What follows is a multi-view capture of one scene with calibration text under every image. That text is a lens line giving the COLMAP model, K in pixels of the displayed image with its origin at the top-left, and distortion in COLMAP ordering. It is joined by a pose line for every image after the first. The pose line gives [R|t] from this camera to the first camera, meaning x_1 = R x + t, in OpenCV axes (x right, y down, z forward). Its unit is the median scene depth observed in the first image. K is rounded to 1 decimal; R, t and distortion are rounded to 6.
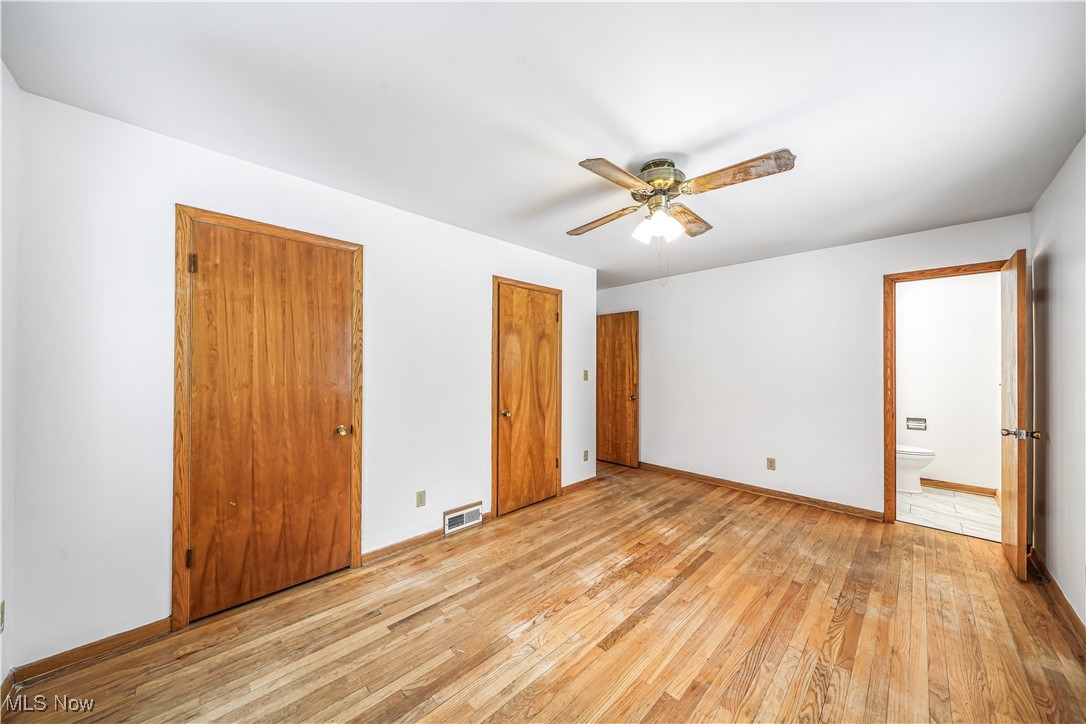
lens RADIAL K [[371.4, 0, 540.1], [0, 371.4, 368.1], [0, 0, 1]] dist [-0.006198, 0.000600]
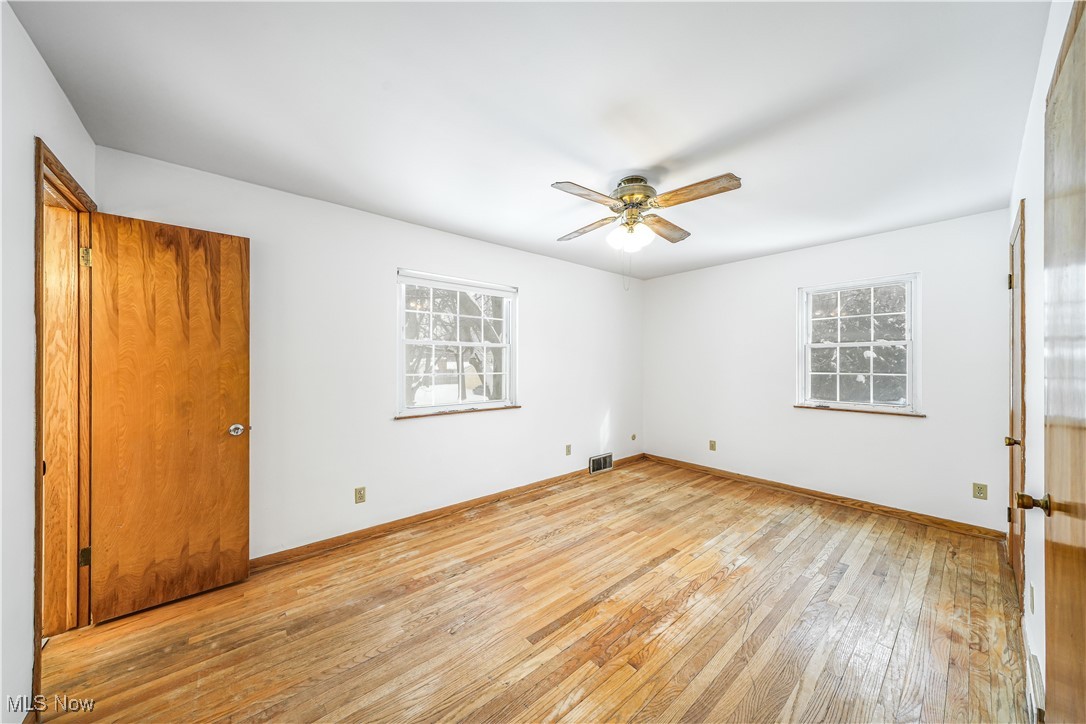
lens RADIAL K [[371.4, 0, 540.8], [0, 371.4, 361.2], [0, 0, 1]] dist [-0.006198, 0.000600]
pose [[-0.996926, -0.004463, 0.078220, 0.476189], [-0.004727, 0.999984, -0.003180, -0.002479], [-0.078205, -0.003540, -0.996931, 2.019299]]
